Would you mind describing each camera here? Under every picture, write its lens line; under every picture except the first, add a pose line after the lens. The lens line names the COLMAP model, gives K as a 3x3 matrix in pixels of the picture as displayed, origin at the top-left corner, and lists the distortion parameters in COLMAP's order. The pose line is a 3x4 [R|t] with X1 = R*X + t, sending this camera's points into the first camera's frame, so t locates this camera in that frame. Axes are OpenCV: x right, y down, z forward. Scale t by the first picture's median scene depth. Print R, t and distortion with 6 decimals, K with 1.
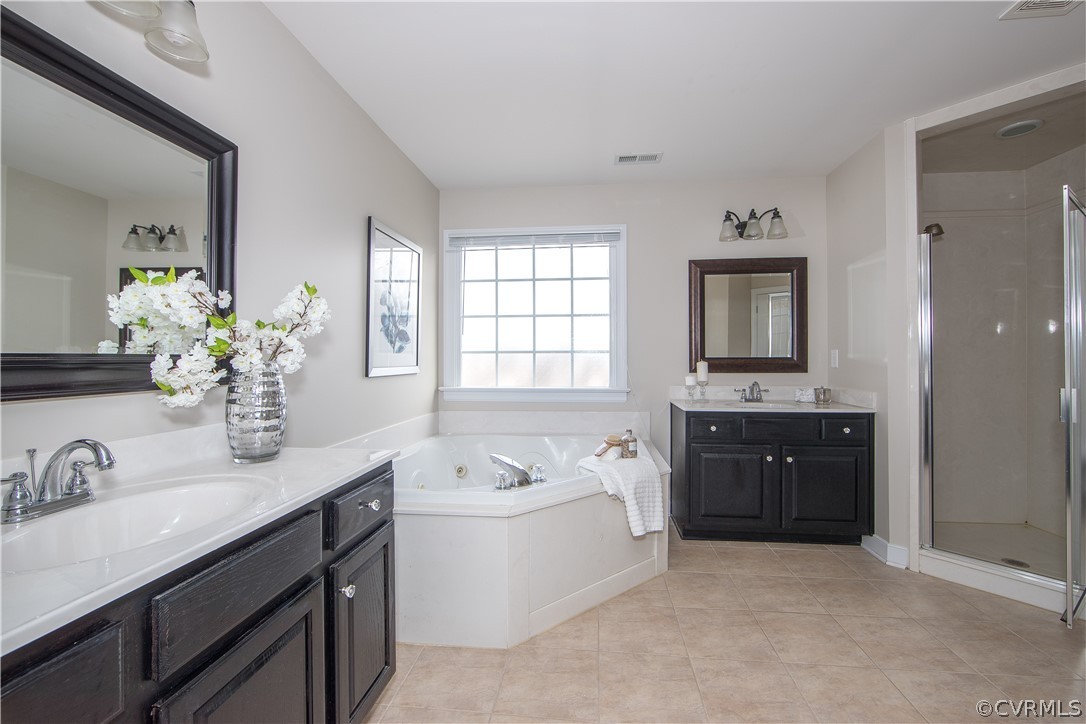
lens RADIAL K [[448.0, 0, 543.2], [0, 448.0, 358.3], [0, 0, 1]] dist [-0.003888, -0.000198]
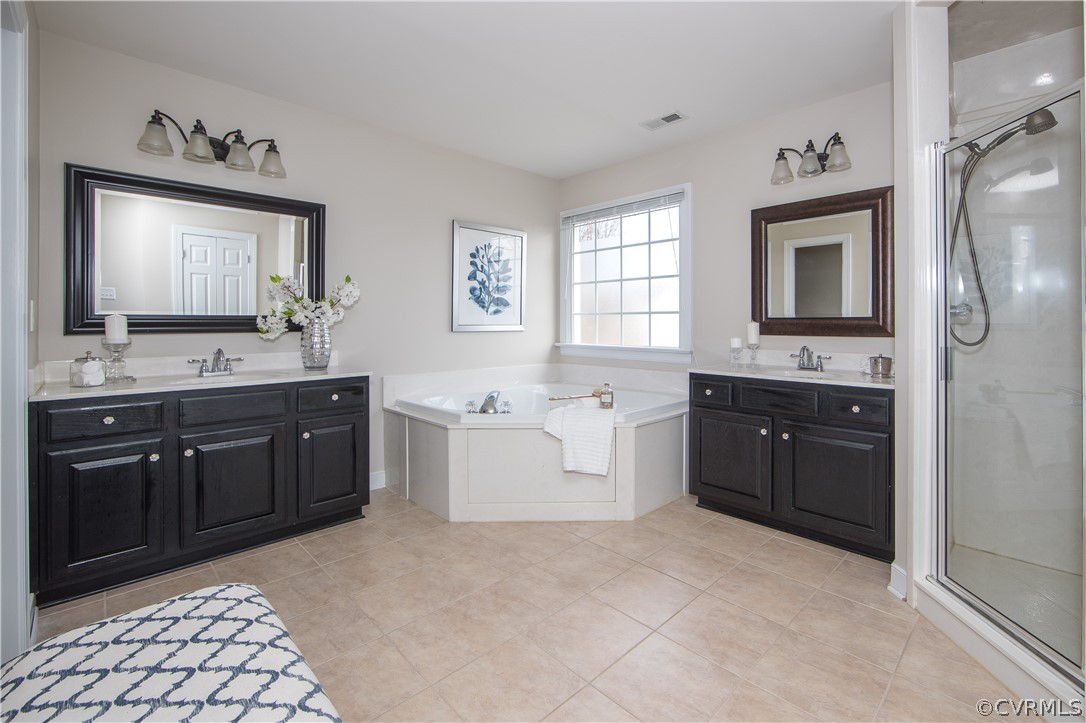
lens RADIAL K [[448.0, 0, 549.2], [0, 448.0, 325.1], [0, 0, 1]] dist [-0.003888, -0.000198]
pose [[0.788087, 0.006333, -0.615531, 0.596534], [-0.000758, 0.999956, 0.009319, 0.005536], [0.615563, -0.006877, 0.788058, 0.041679]]
